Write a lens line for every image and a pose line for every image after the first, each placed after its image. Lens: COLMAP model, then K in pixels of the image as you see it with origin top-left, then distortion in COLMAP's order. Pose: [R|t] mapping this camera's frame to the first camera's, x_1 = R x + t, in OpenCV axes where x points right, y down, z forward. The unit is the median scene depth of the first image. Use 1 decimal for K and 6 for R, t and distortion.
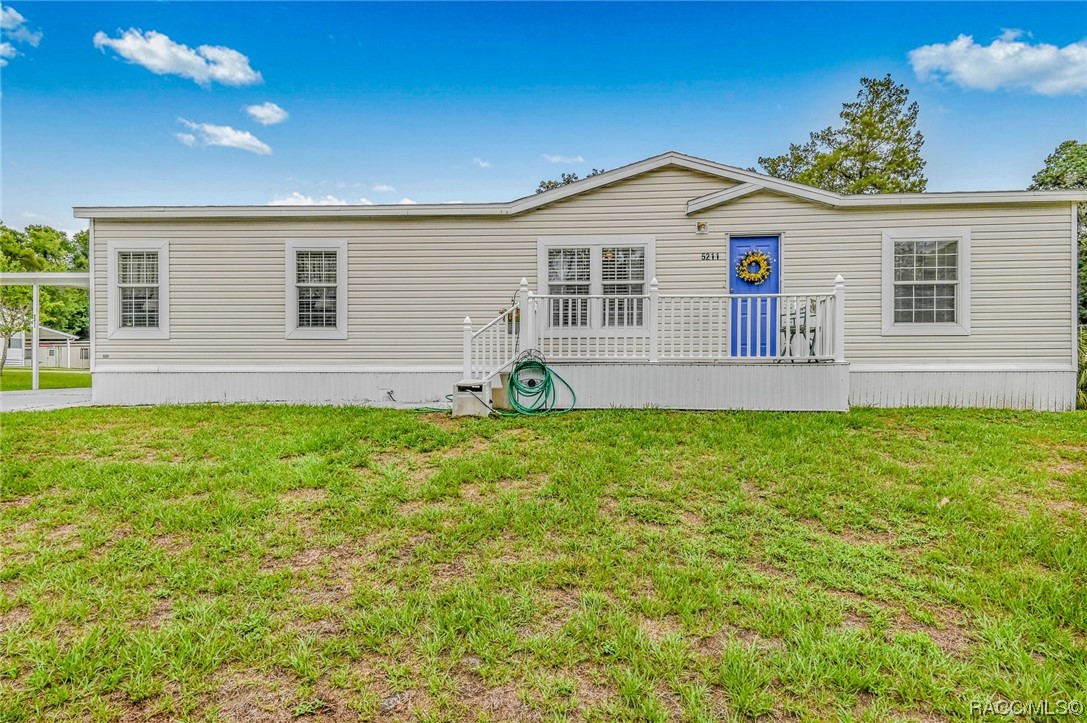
lens RADIAL K [[630.8, 0, 552.3], [0, 630.8, 368.8], [0, 0, 1]] dist [0.034359, 0.001171]
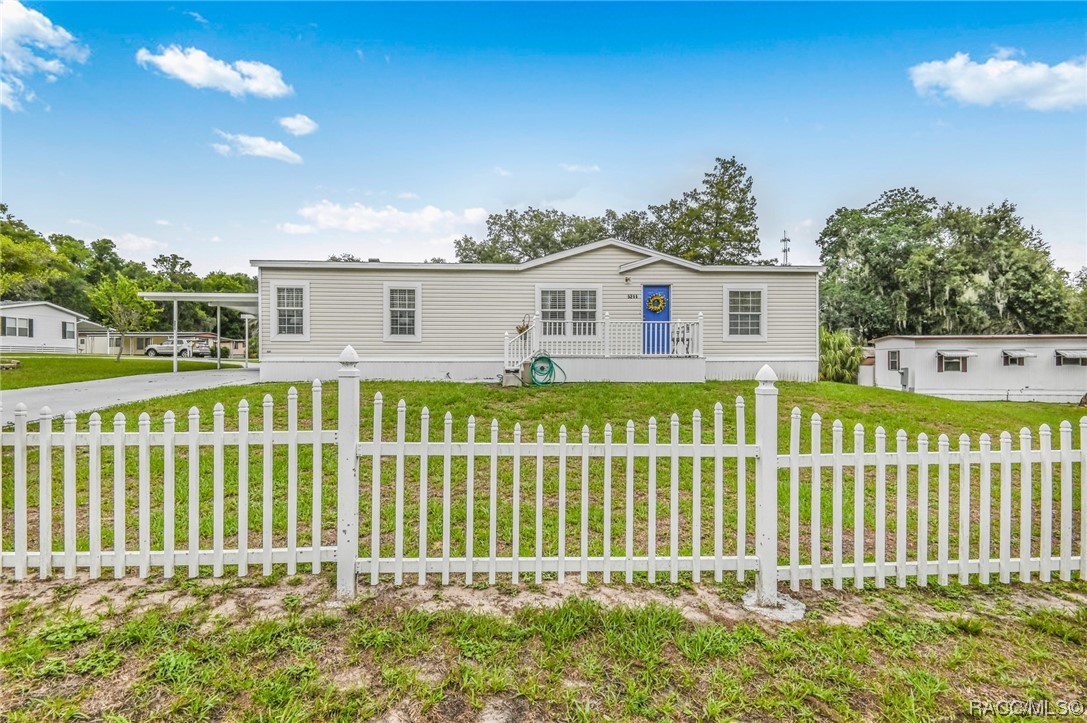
lens RADIAL K [[503.0, 0, 550.6], [0, 503.0, 356.8], [0, 0, 1]] dist [-0.002855, -0.000755]
pose [[0.991756, 0.001102, 0.128137, -0.155425], [-0.001424, 0.999996, 0.002428, -0.011333], [-0.128134, -0.002590, 0.991753, -0.361654]]
